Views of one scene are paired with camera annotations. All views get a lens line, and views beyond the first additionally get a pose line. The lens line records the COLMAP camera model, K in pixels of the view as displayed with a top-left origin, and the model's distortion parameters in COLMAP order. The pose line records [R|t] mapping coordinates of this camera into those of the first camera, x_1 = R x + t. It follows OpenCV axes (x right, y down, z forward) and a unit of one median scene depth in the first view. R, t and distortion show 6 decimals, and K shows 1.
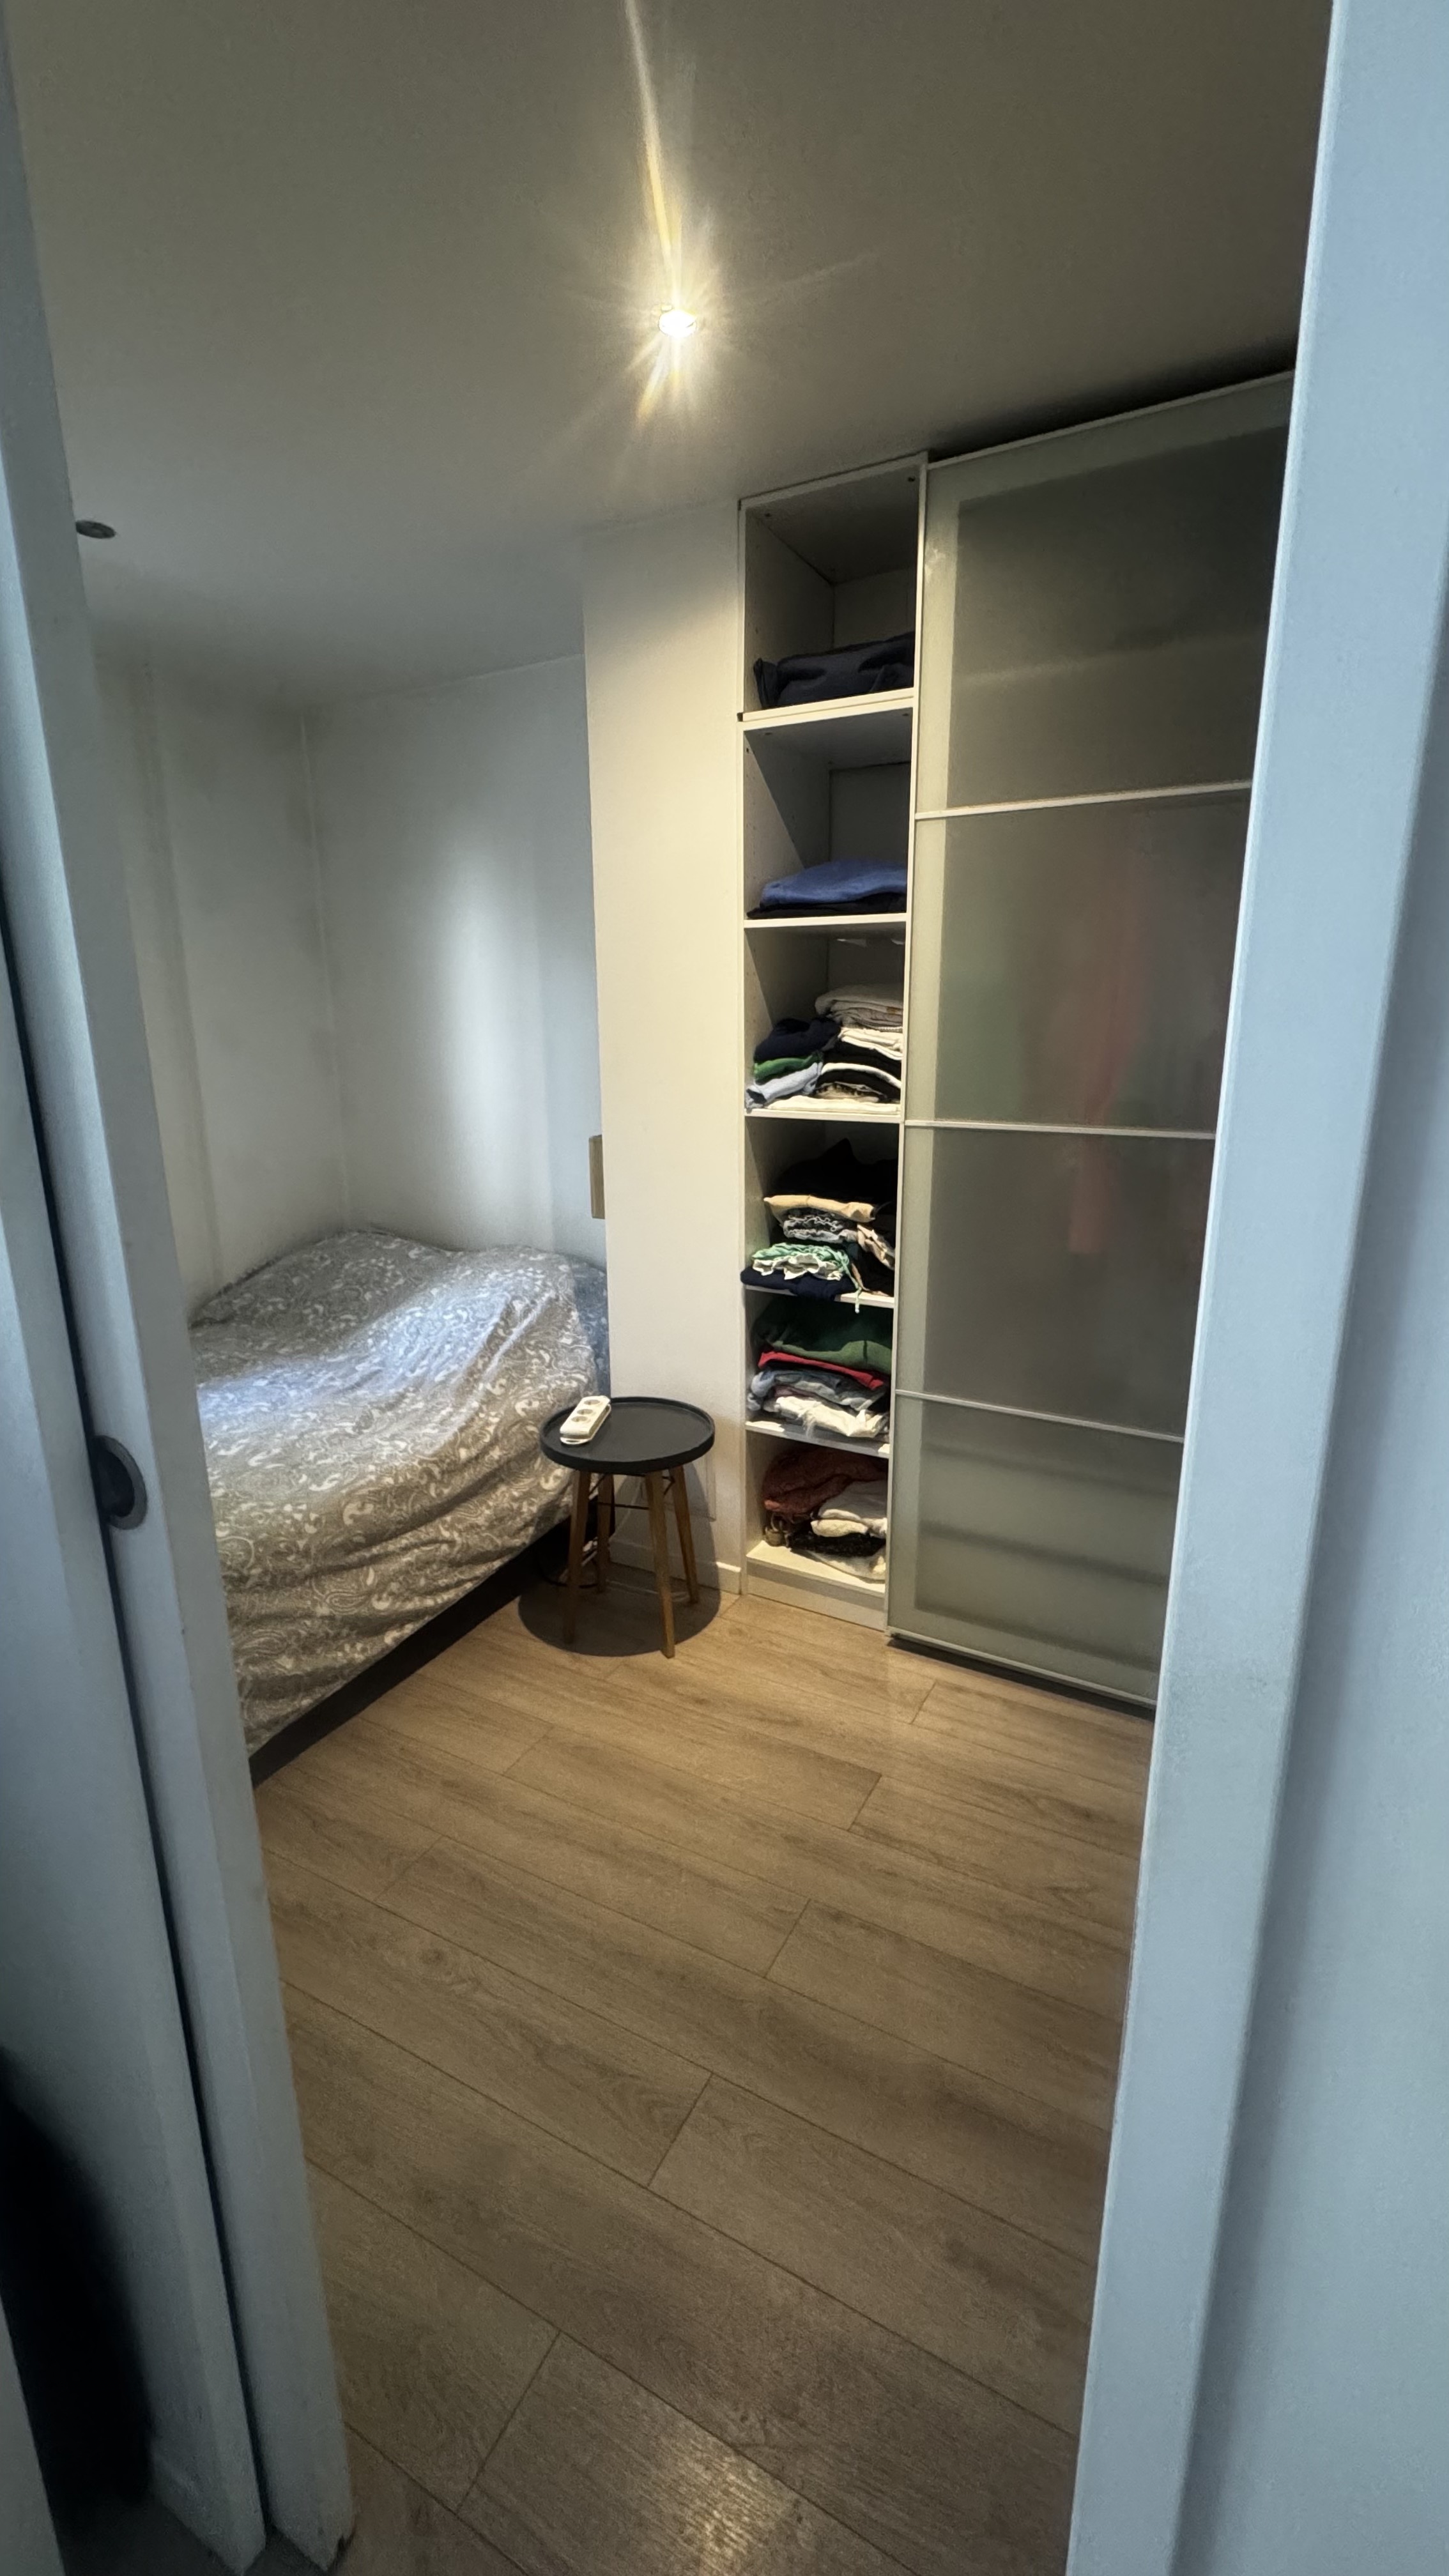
lens RADIAL K [[1075.6, 0, 724.5], [0, 1075.6, 1288.0], [0, 0, 1]] dist [-0.018068, 0.000105]
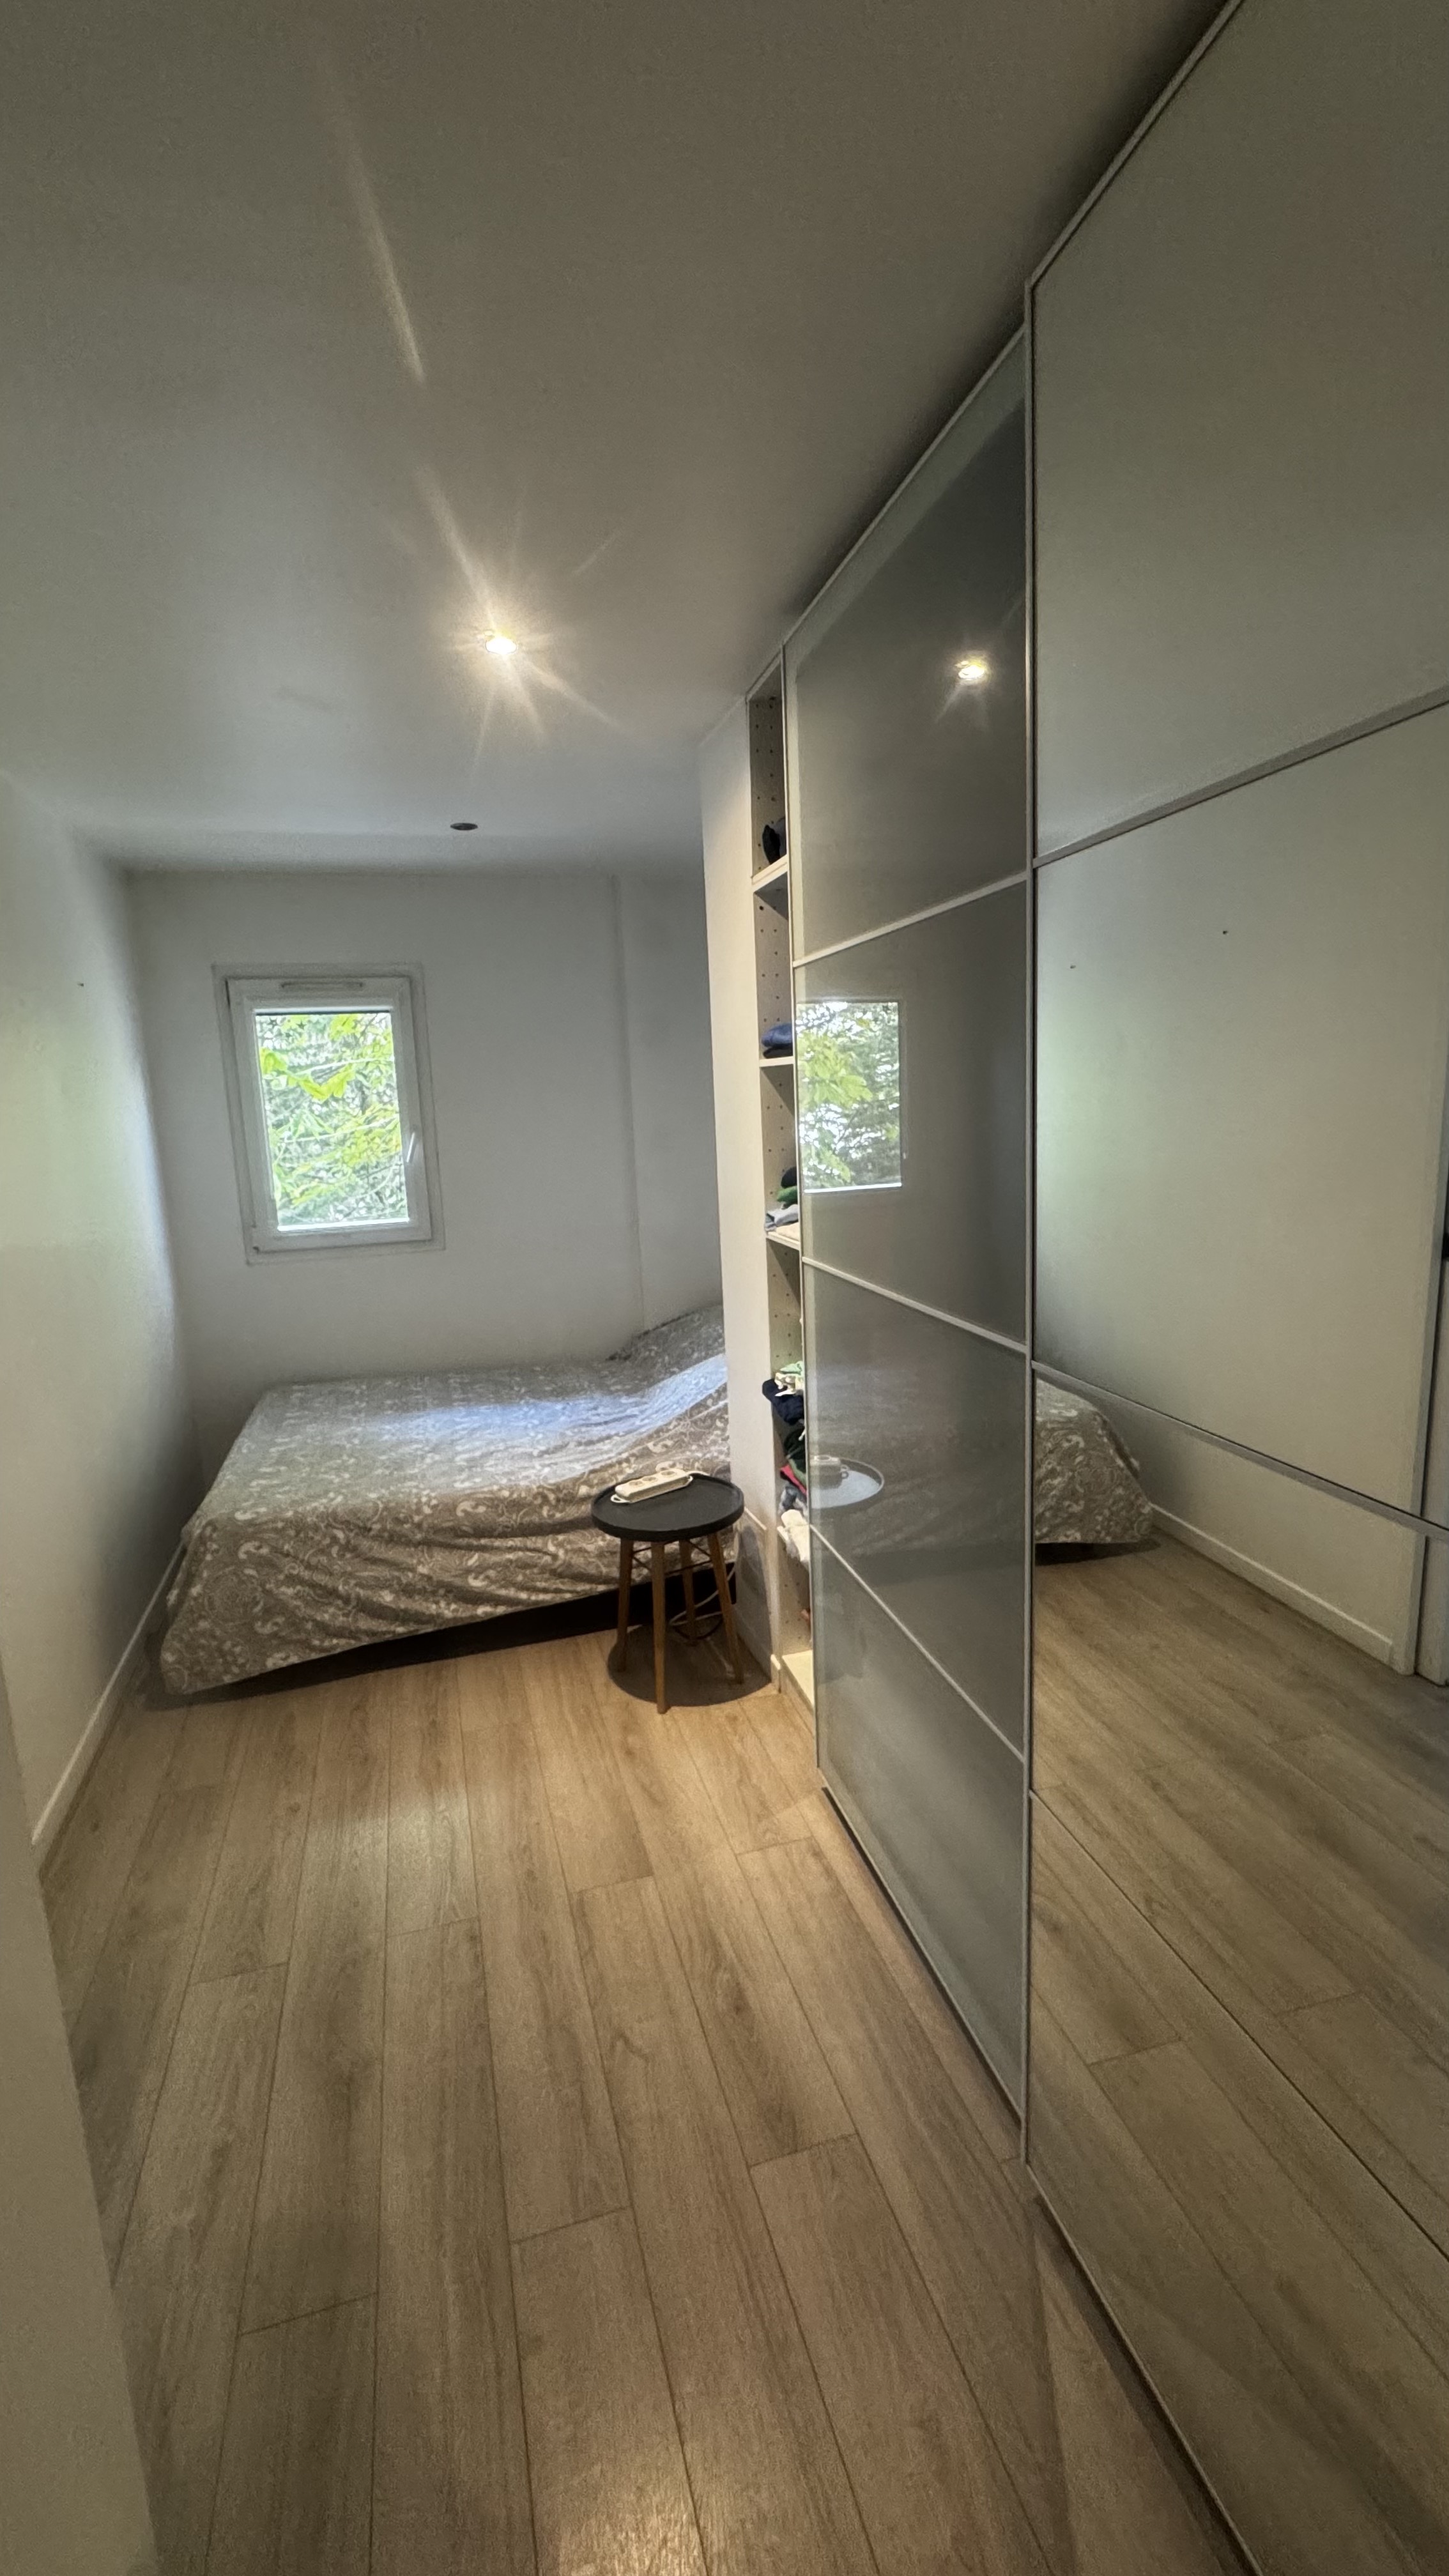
lens RADIAL K [[1075.6, 0, 724.5], [0, 1075.6, 1288.0], [0, 0, 1]] dist [-0.018068, 0.000105]
pose [[0.704557, 0.103388, -0.702076, 0.774217], [-0.138841, 0.990293, 0.006499, -0.116002], [0.695933, 0.092898, 0.712073, 0.222967]]
